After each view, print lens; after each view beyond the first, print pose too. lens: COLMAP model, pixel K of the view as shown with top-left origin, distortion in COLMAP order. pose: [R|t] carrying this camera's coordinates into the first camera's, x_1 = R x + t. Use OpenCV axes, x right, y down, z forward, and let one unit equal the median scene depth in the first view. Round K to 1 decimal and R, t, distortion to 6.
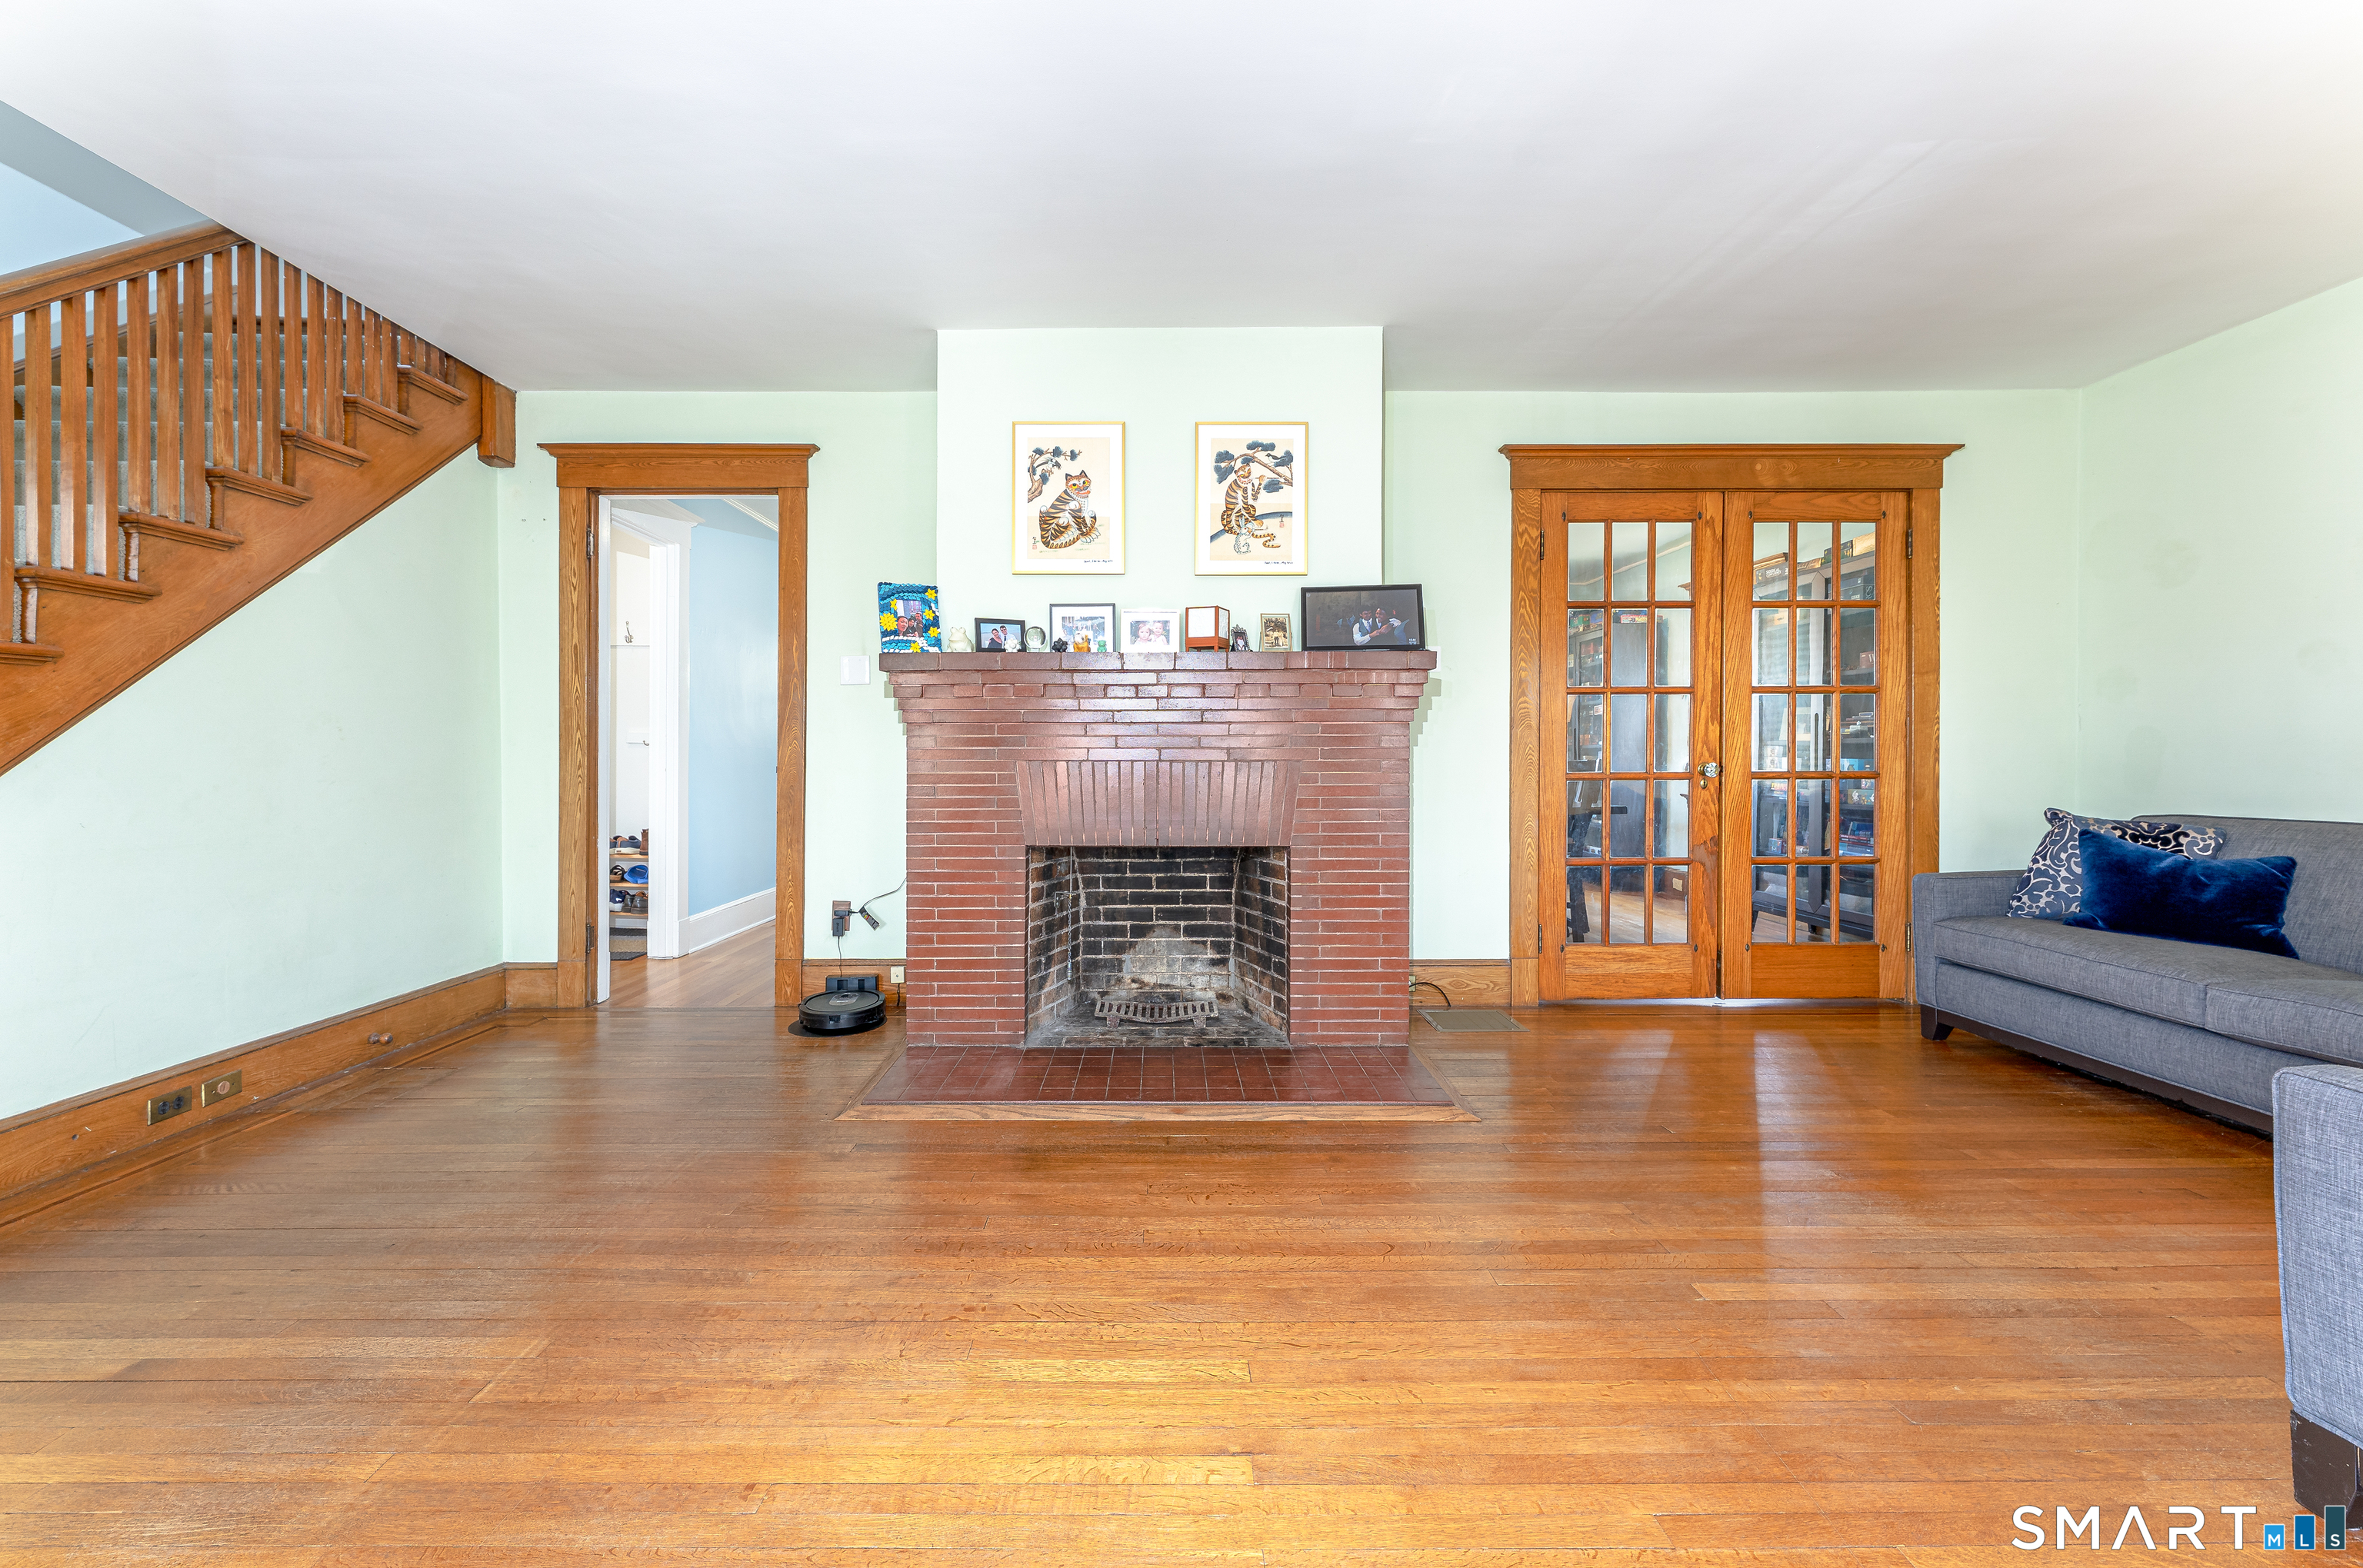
lens RADIAL K [[961.7, 0, 1178.0], [0, 961.7, 750.6], [0, 0, 1]] dist [0.000404, -0.000012]
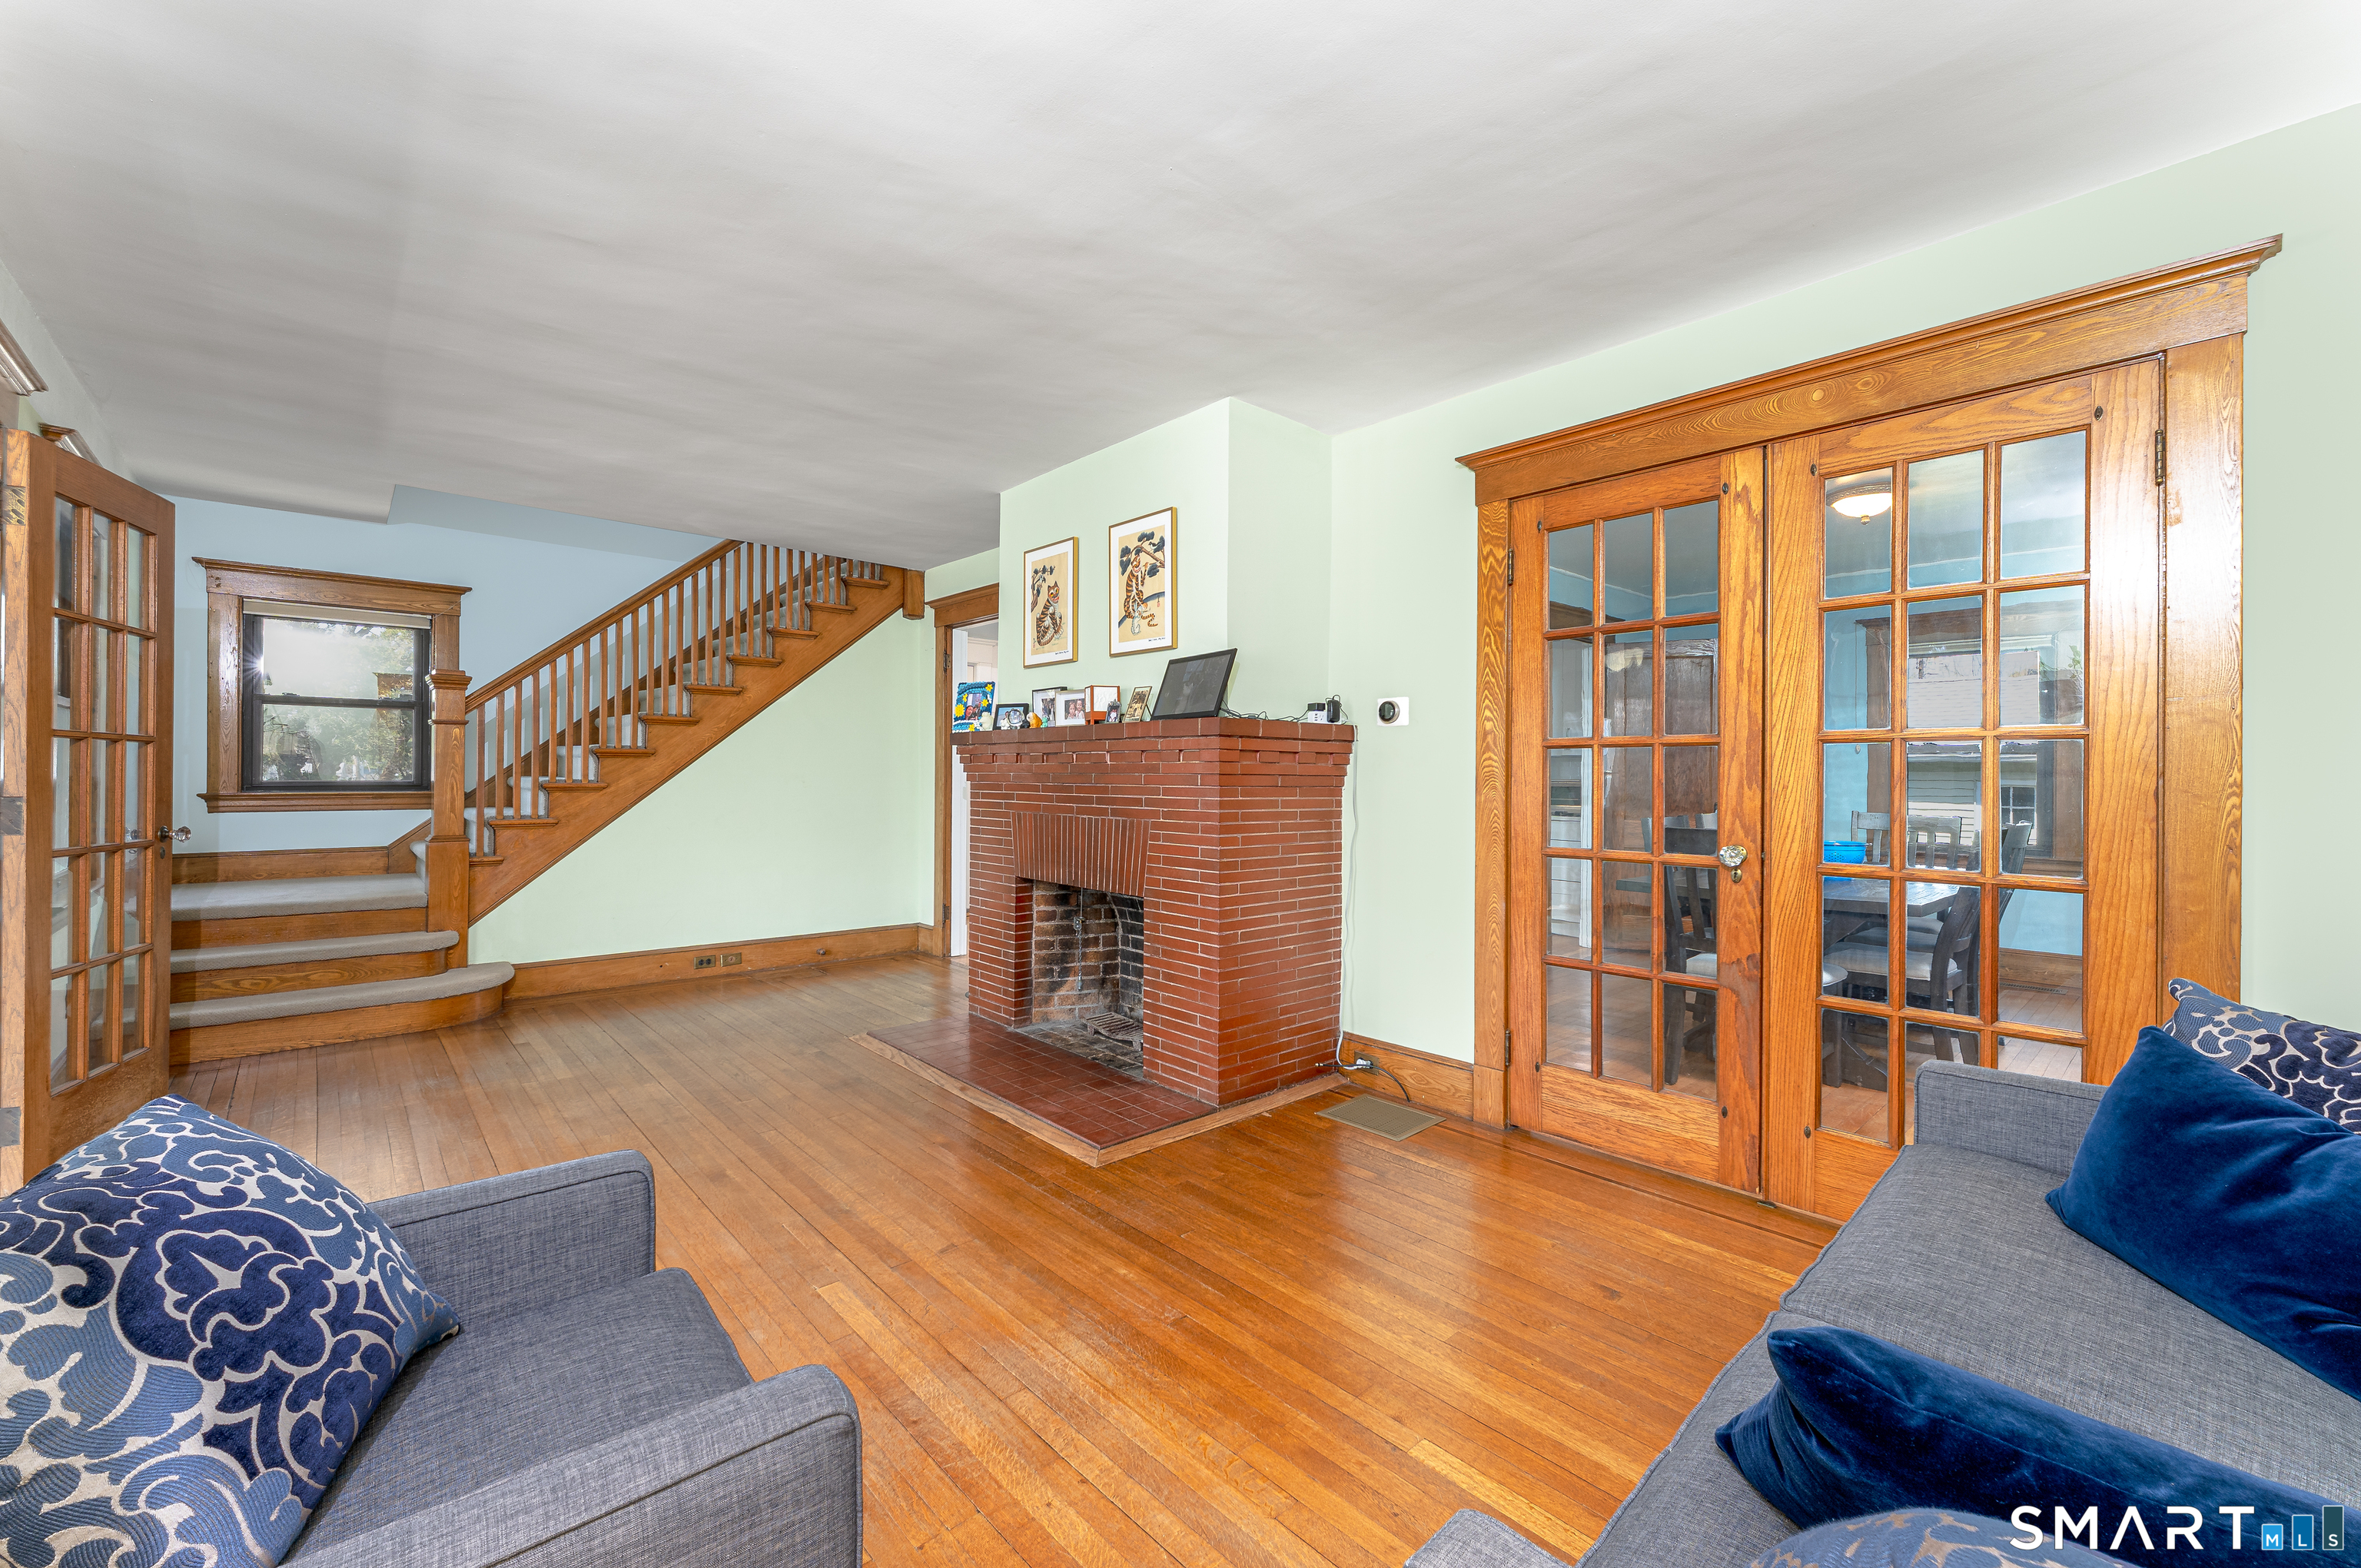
lens RADIAL K [[965.4, 0, 1181.9], [0, 965.4, 766.1], [0, 0, 1]] dist [-0.001593, -0.000313]
pose [[0.661487, 0.000624, -0.749956, 0.954140], [-0.006764, 0.999964, -0.005135, -0.044876], [0.749926, 0.008470, 0.661467, 0.292177]]
